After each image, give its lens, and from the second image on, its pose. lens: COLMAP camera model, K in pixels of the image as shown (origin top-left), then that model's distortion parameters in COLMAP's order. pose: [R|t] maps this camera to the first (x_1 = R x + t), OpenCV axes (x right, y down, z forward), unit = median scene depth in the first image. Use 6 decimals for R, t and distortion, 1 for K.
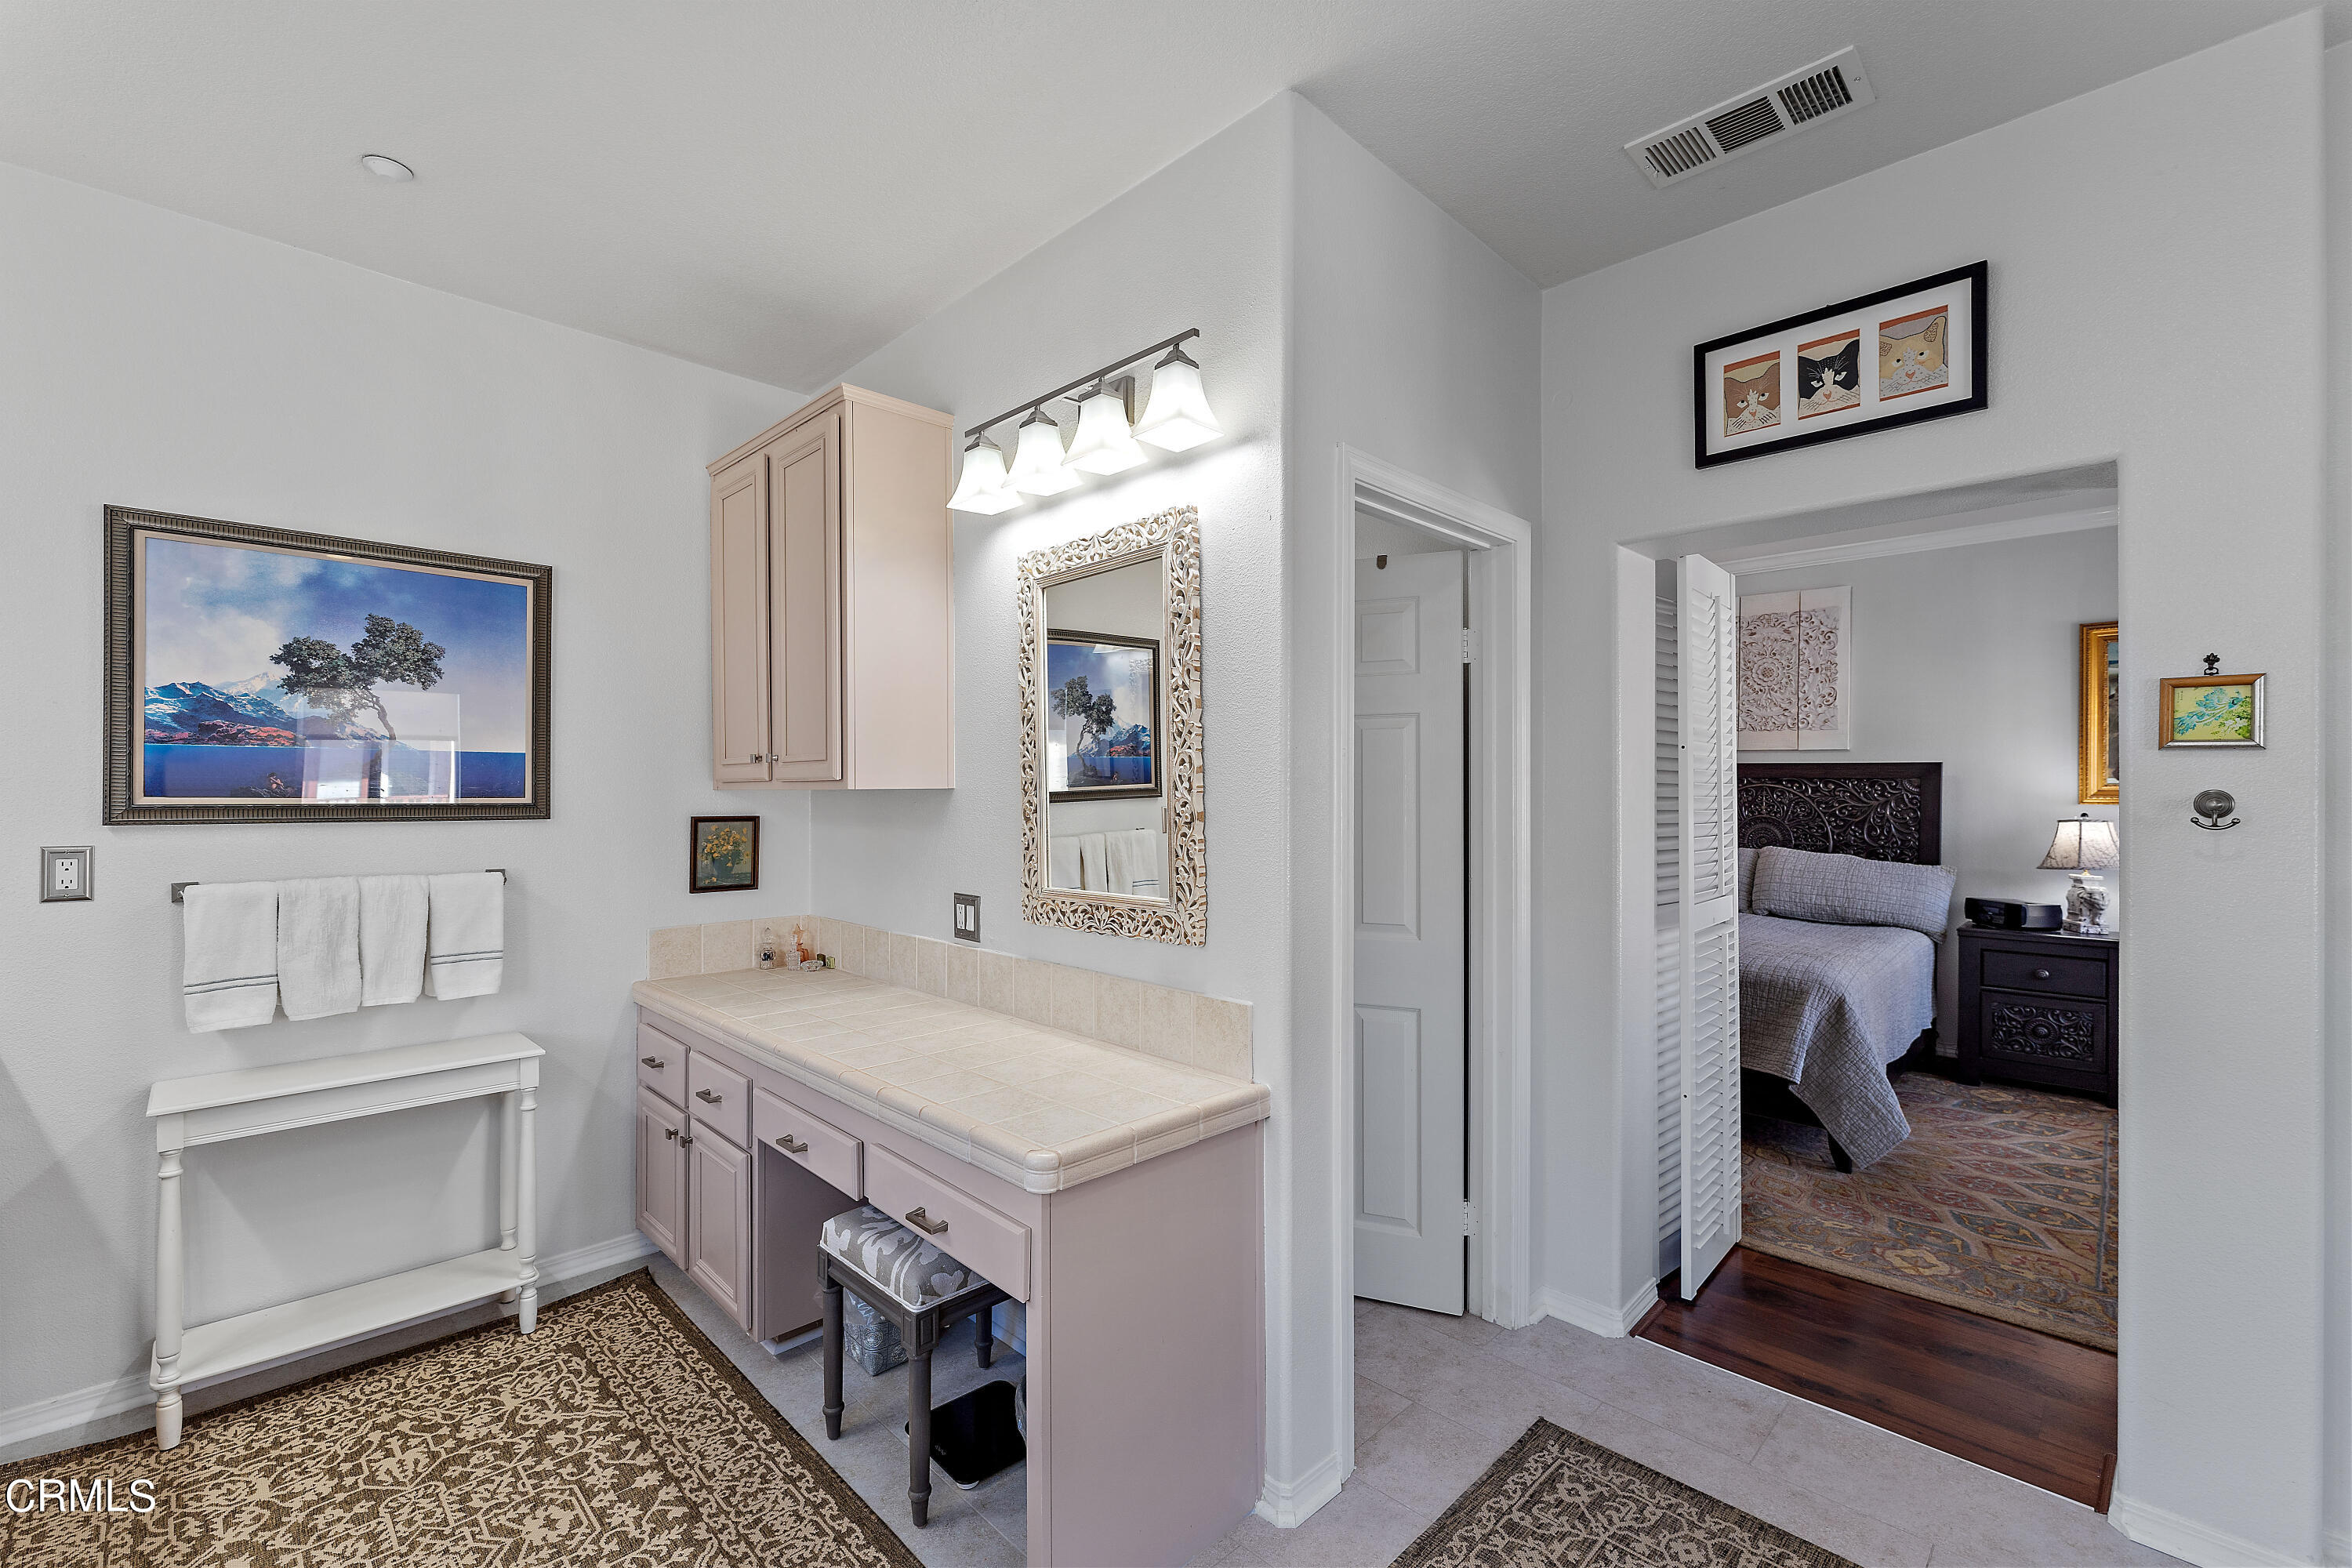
lens RADIAL K [[992.7, 0, 1154.3], [0, 992.7, 784.8], [0, 0, 1]] dist [-0.015300, 0.000547]
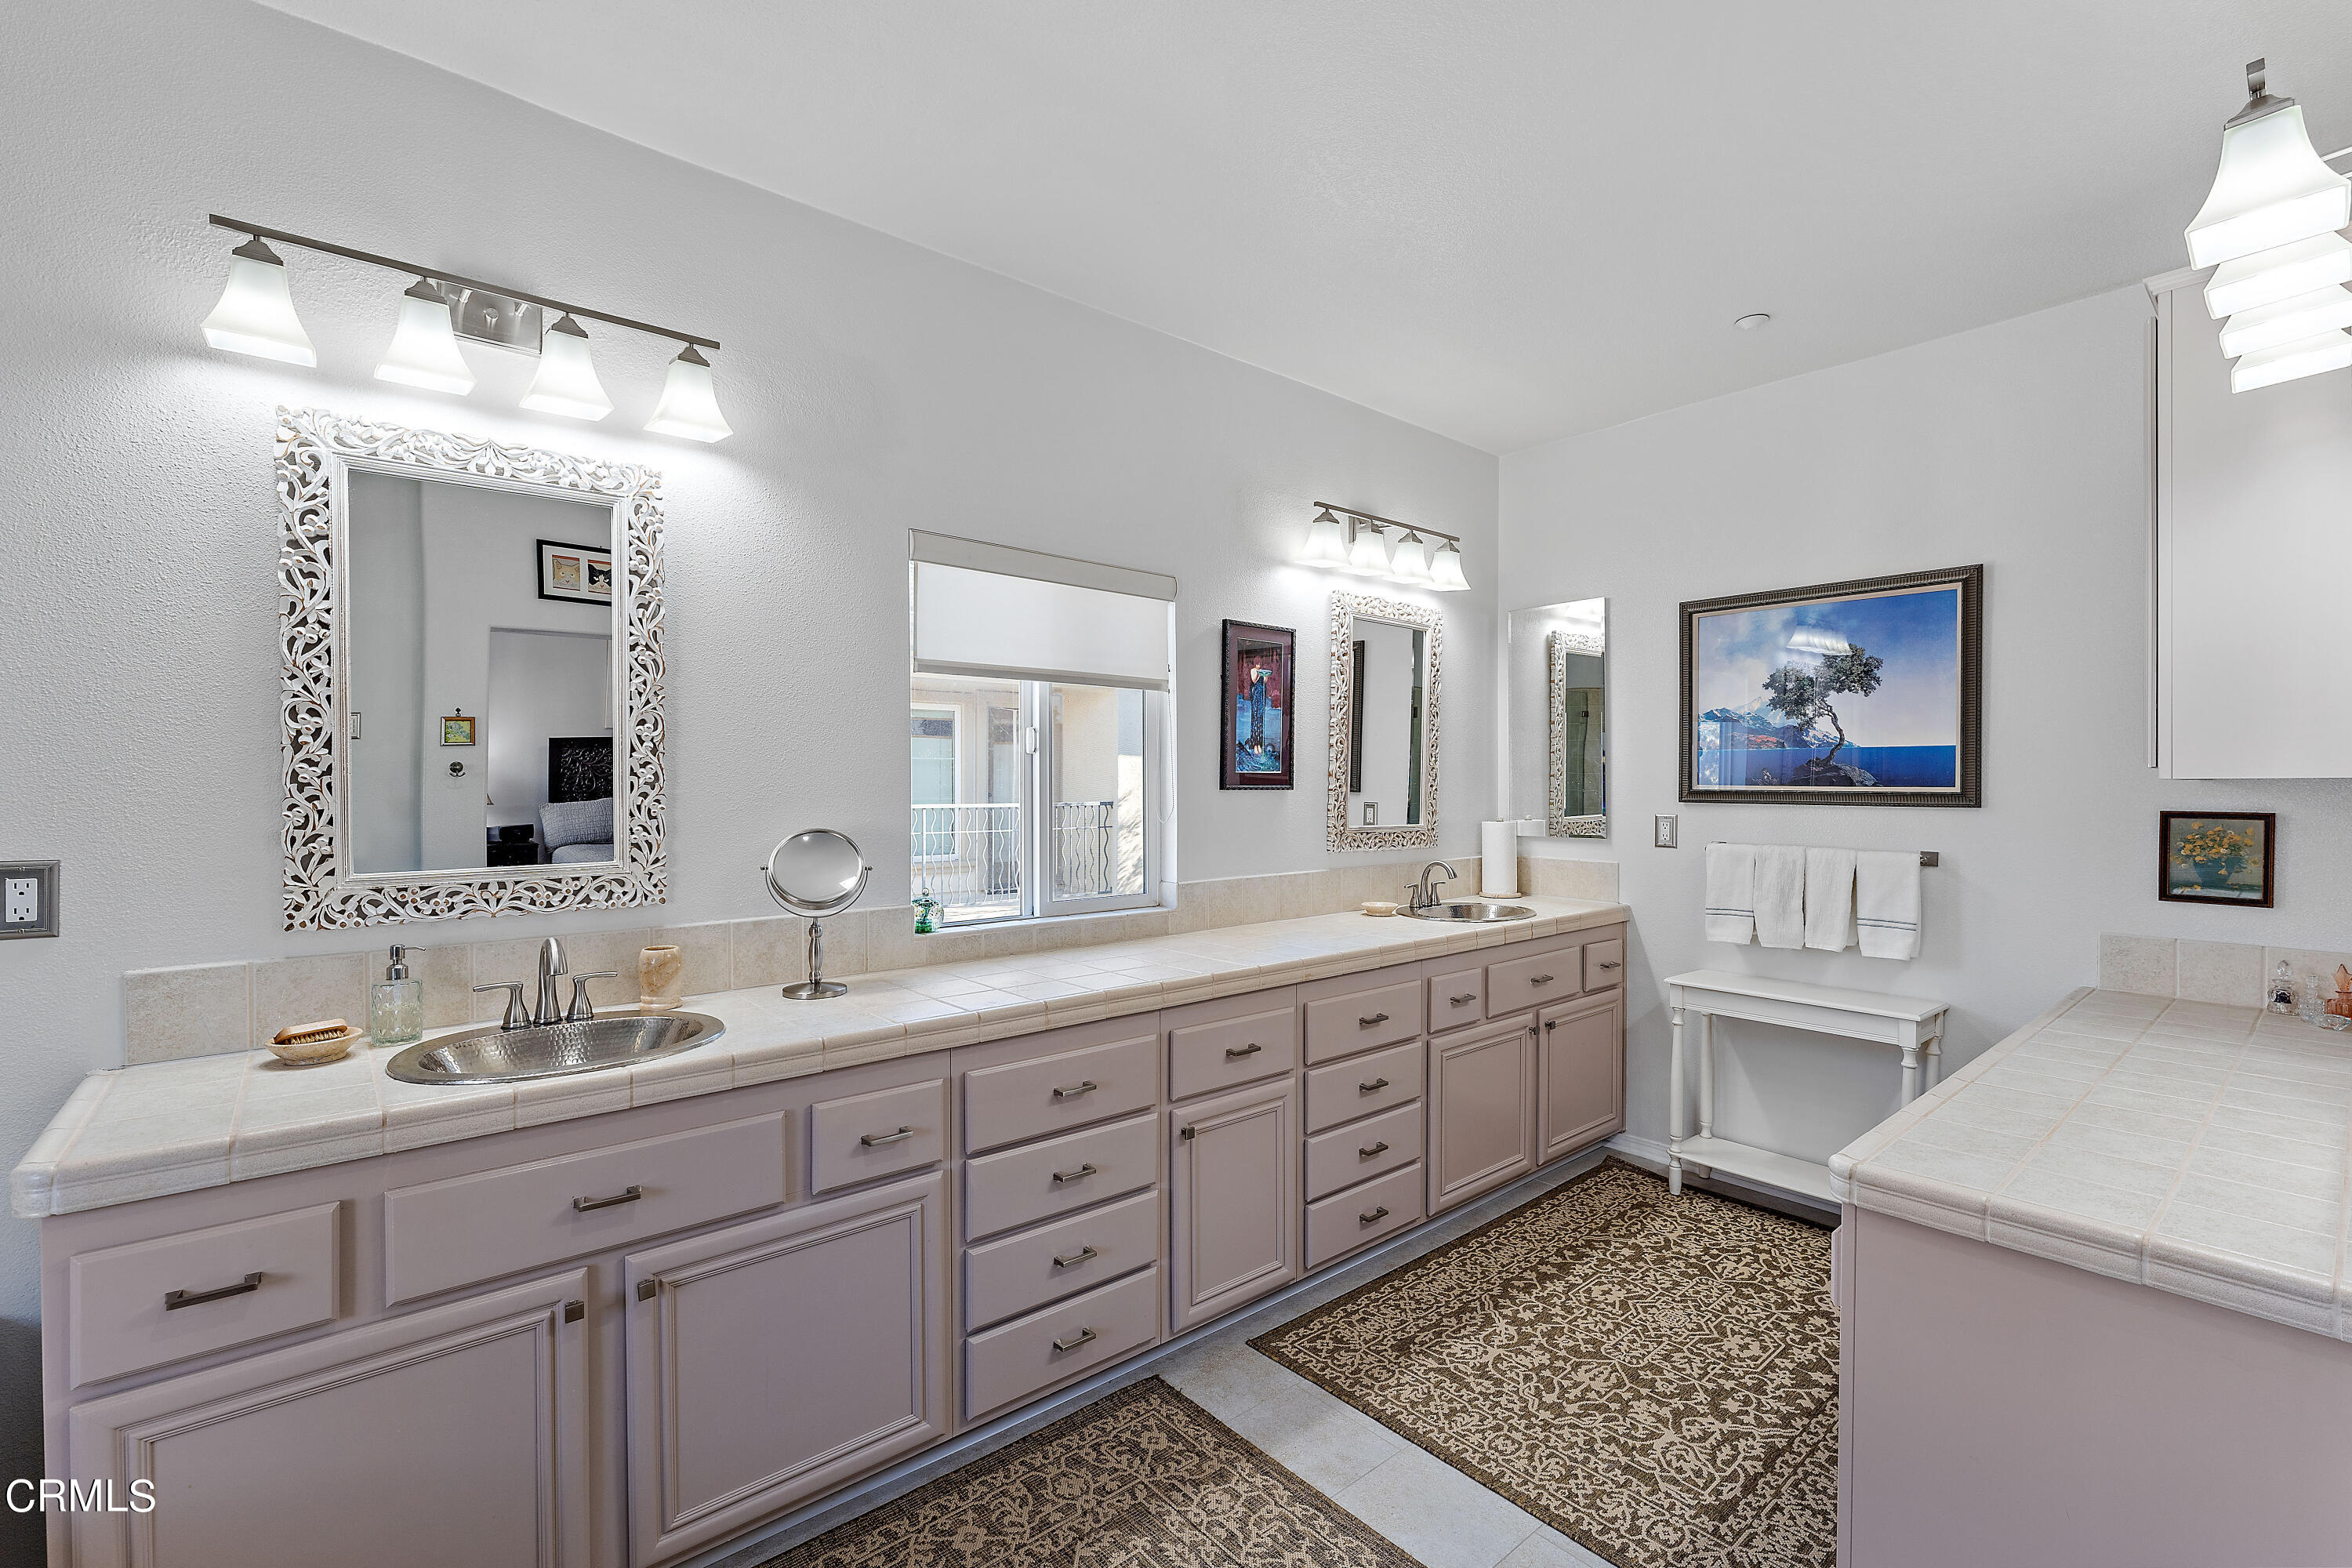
lens RADIAL K [[992.7, 0, 1174.3], [0, 992.7, 794.7], [0, 0, 1]] dist [-0.015300, 0.000547]
pose [[-0.085167, 0.013385, -0.996277, 0.566724], [0.006255, 0.999897, 0.012899, 0.002505], [0.996347, -0.005133, -0.085242, 0.282017]]
